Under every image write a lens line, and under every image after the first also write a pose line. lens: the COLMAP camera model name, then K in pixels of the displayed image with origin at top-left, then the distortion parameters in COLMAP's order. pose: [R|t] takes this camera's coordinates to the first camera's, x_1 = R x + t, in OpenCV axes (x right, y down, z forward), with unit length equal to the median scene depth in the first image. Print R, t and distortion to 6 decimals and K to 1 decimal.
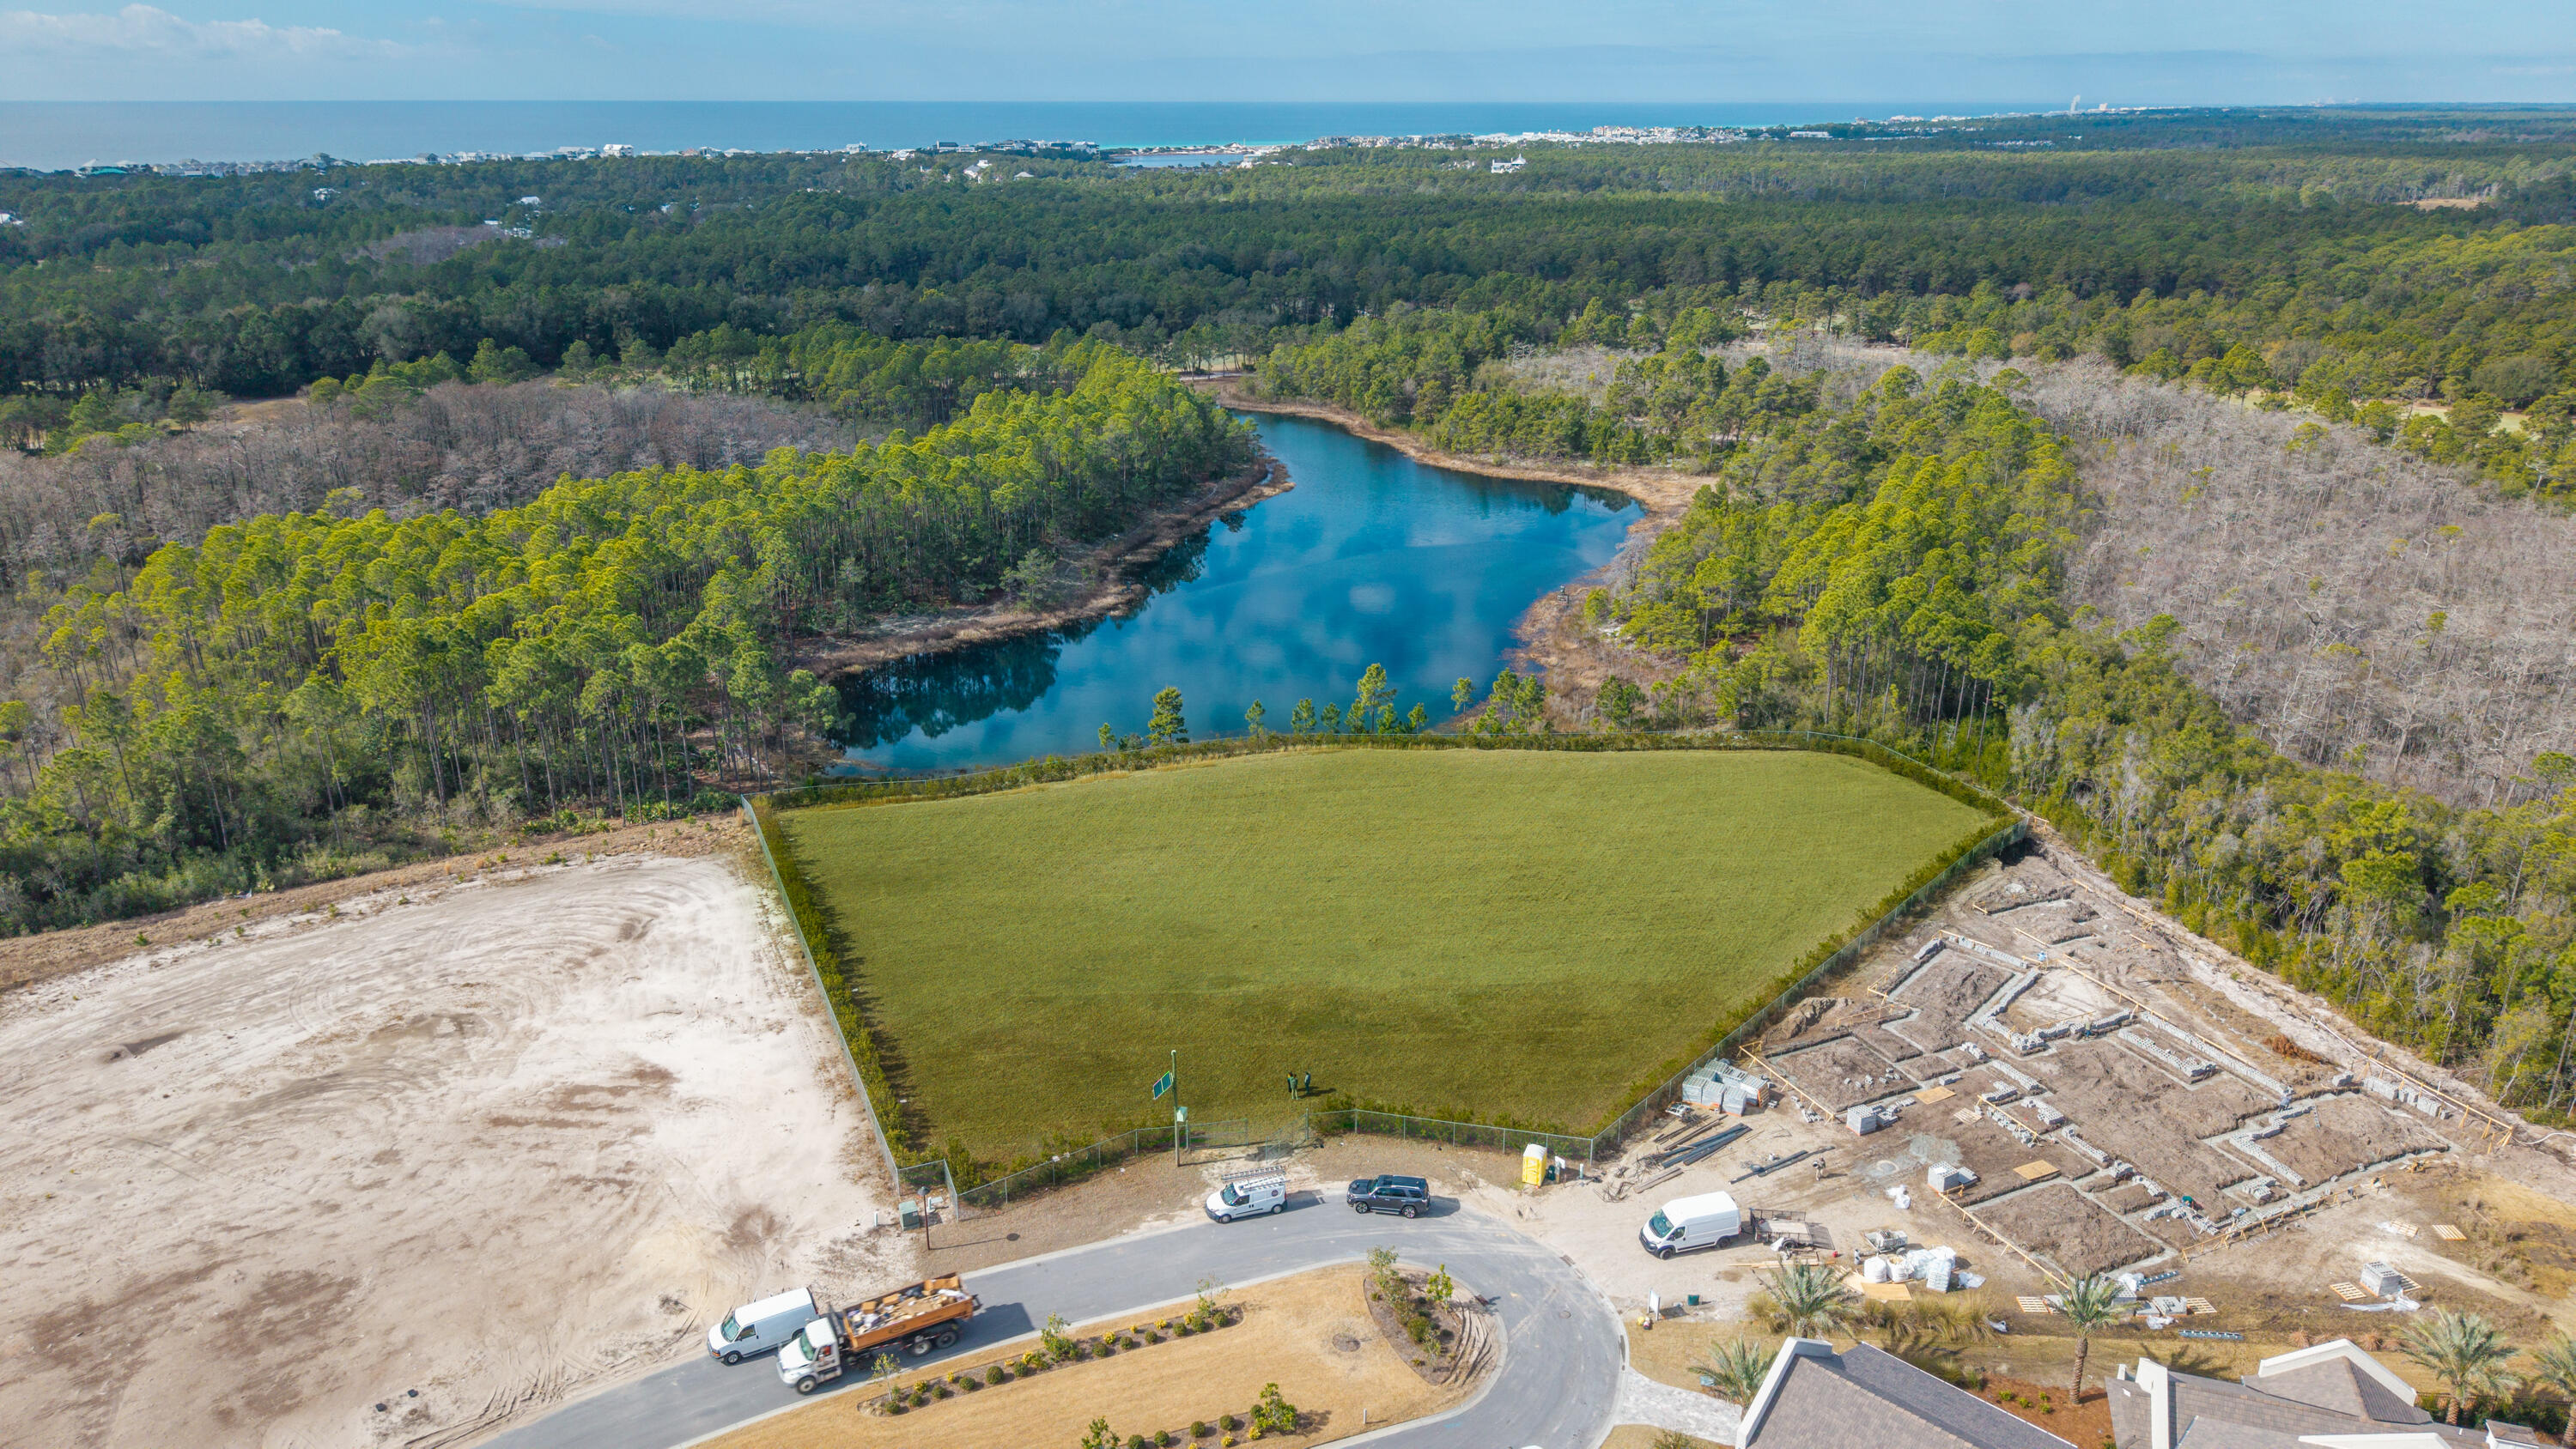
lens RADIAL K [[1700.8, 0, 1284.3], [0, 1700.8, 724.1], [0, 0, 1]] dist [0.032053, -0.043752]
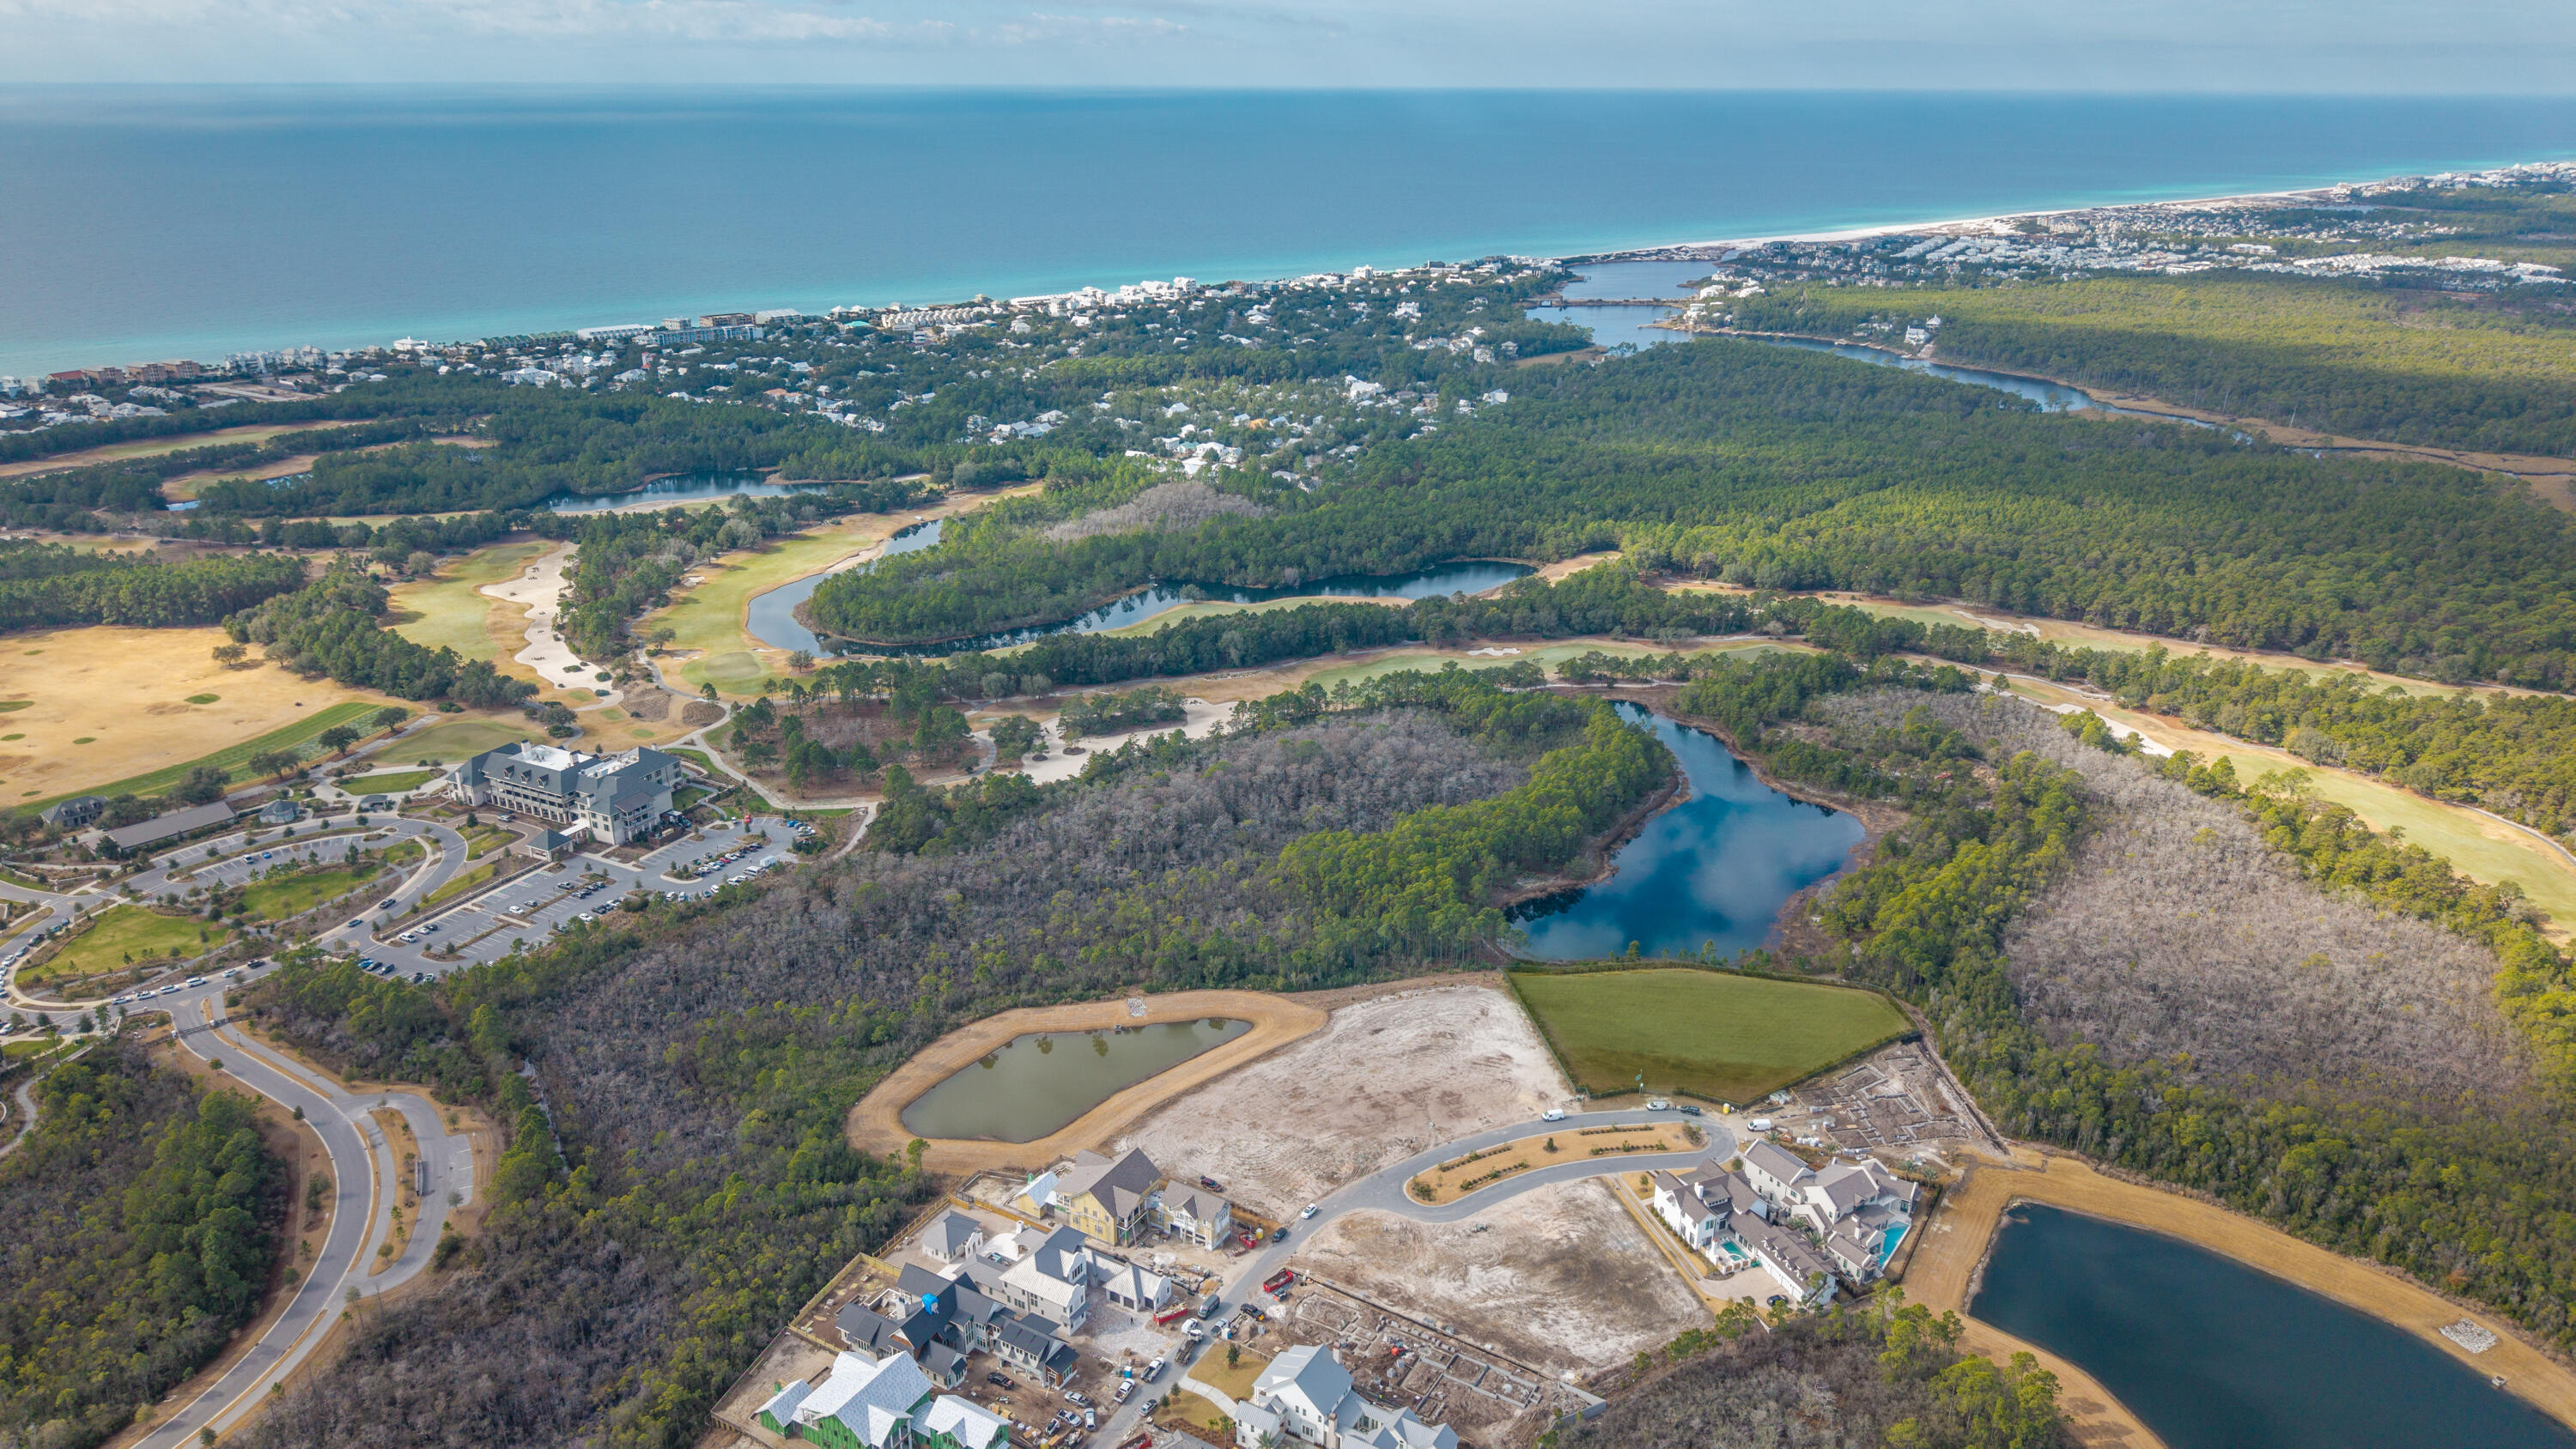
lens RADIAL K [[1700.8, 0, 1298.2], [0, 1700.8, 702.9], [0, 0, 1]] dist [0.032053, -0.043752]
pose [[0.971623, 0.088388, -0.219402, -0.035851], [-0.088978, 0.996007, 0.007211, -0.555553], [0.219163, 0.012515, 0.975608, -2.761265]]
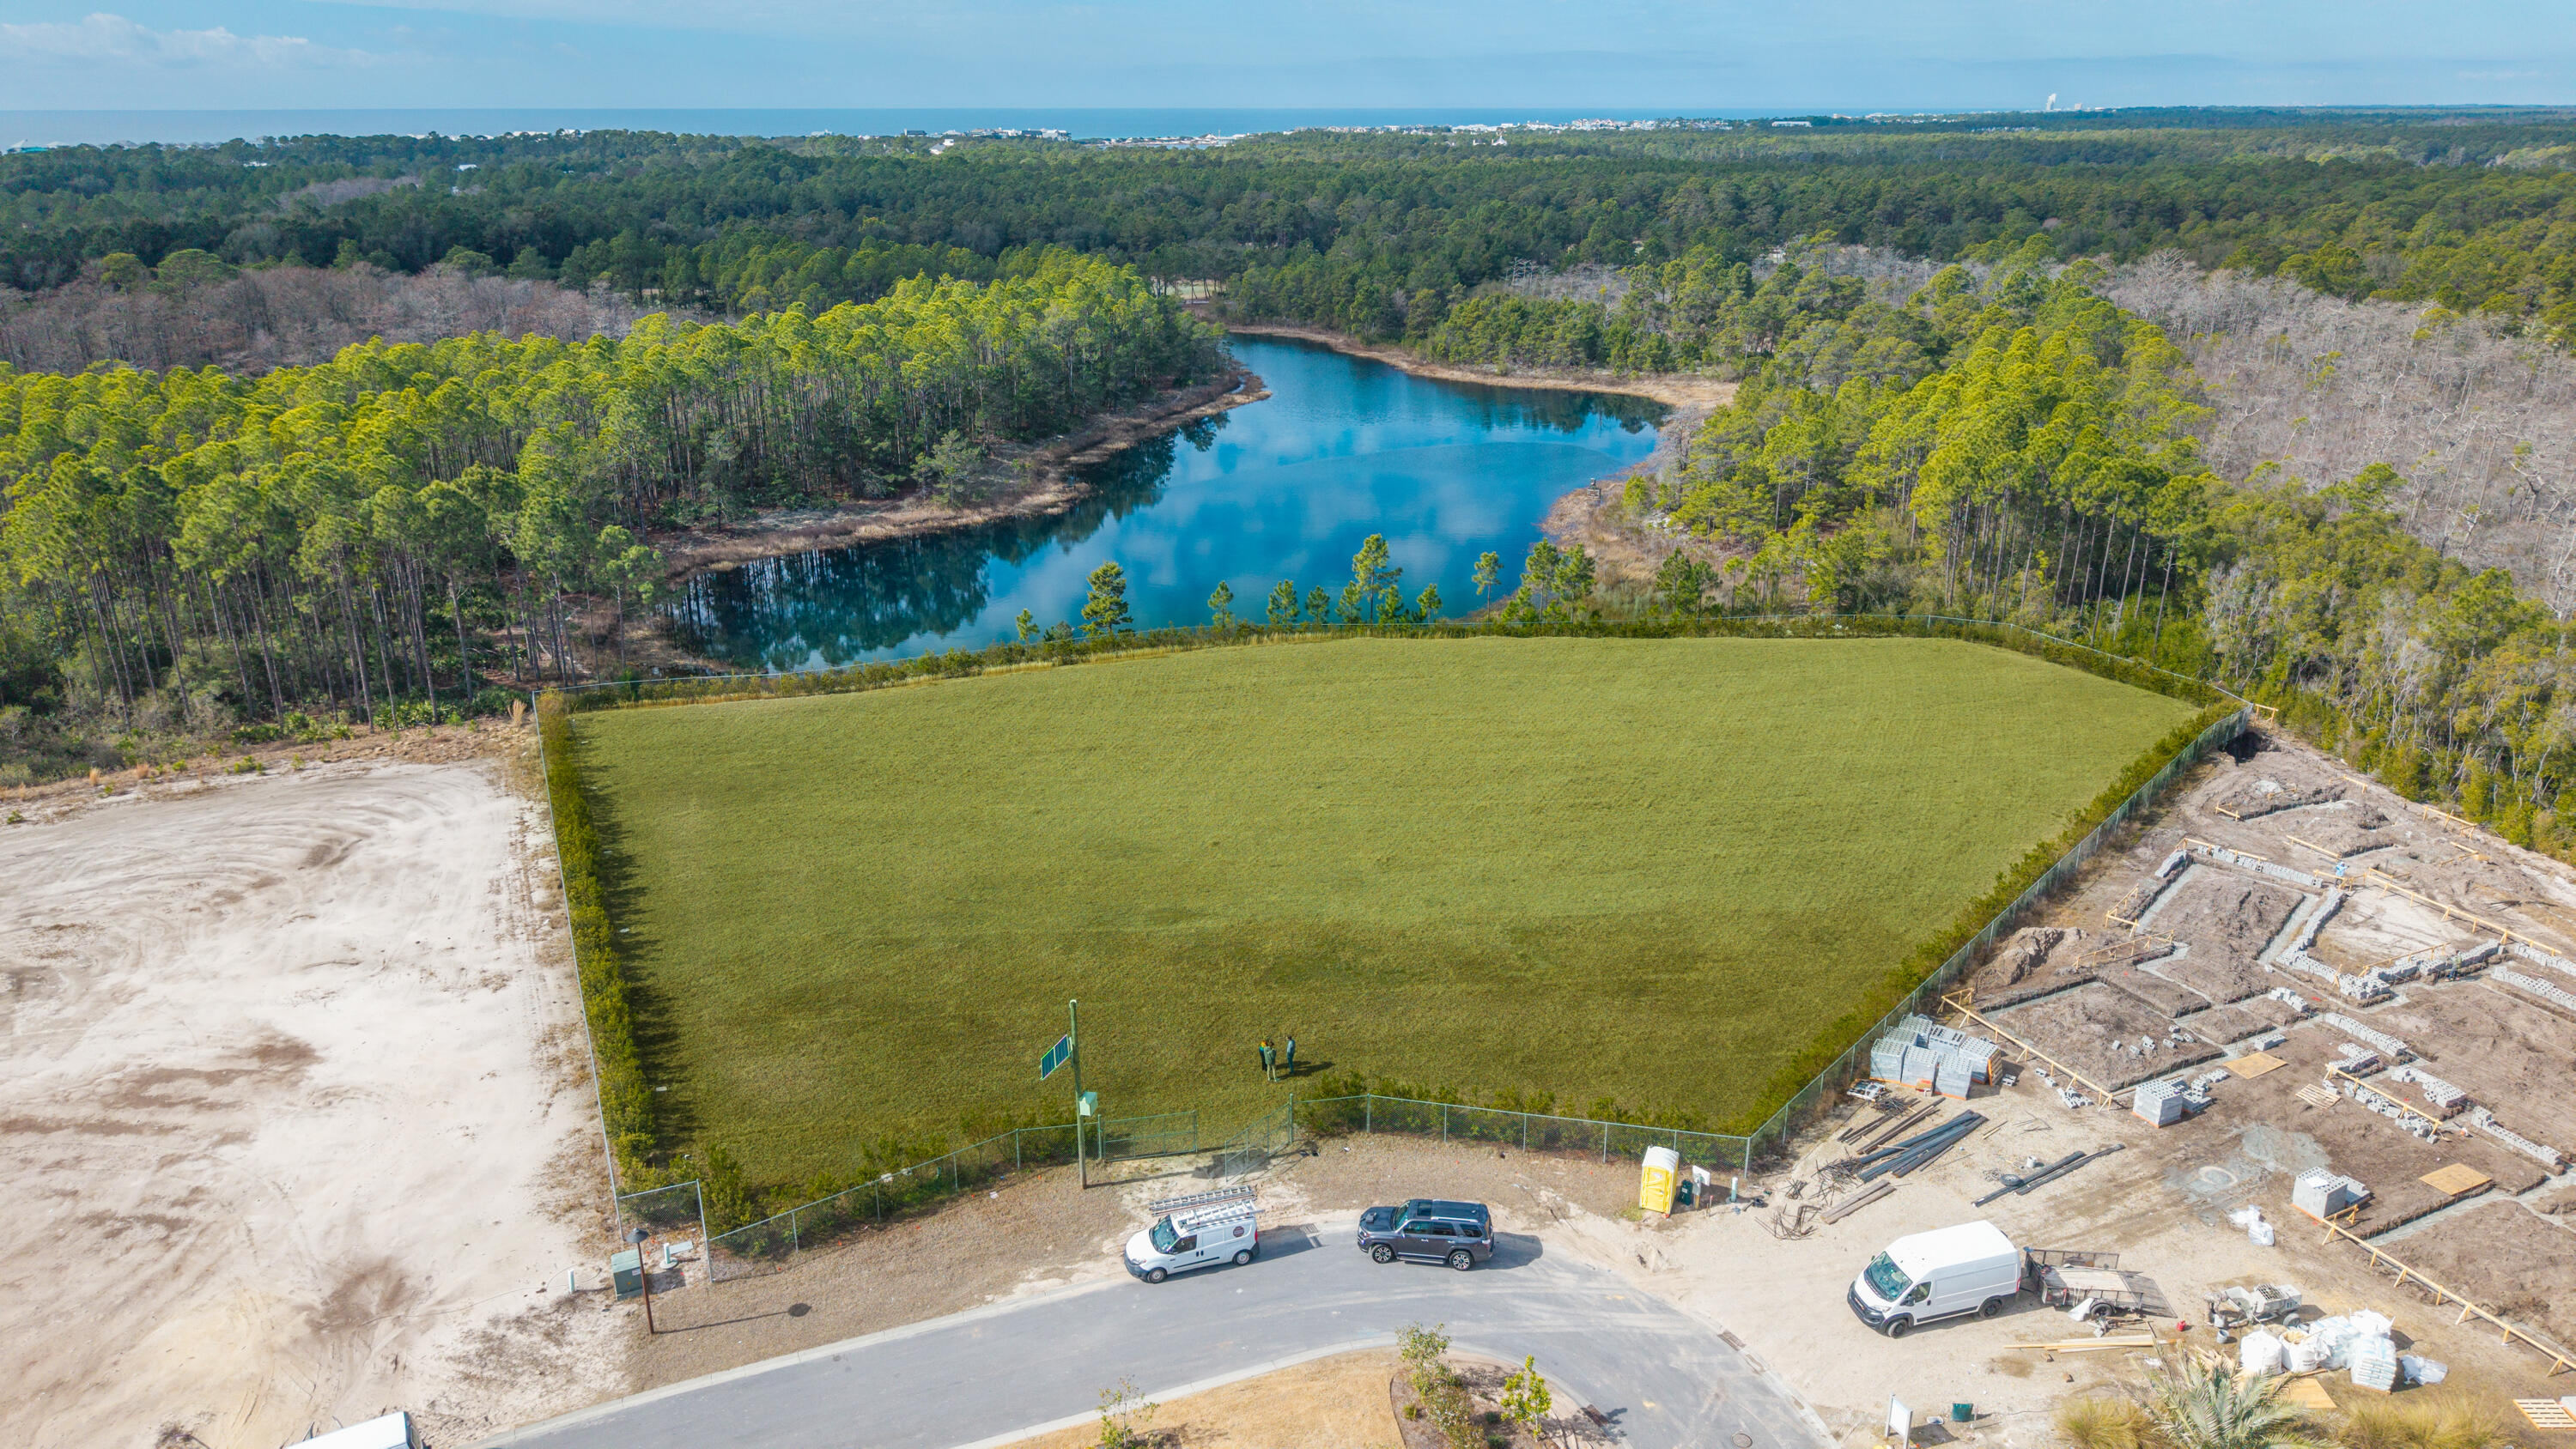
lens RADIAL K [[1700.8, 0, 1281.3], [0, 1700.8, 742.1], [0, 0, 1]] dist [0.032053, -0.043752]
pose [[0.999924, -0.007264, 0.009926, 0.003813], [0.007194, 0.999949, 0.007046, 0.077322], [-0.009977, -0.006974, 0.999926, 0.314122]]
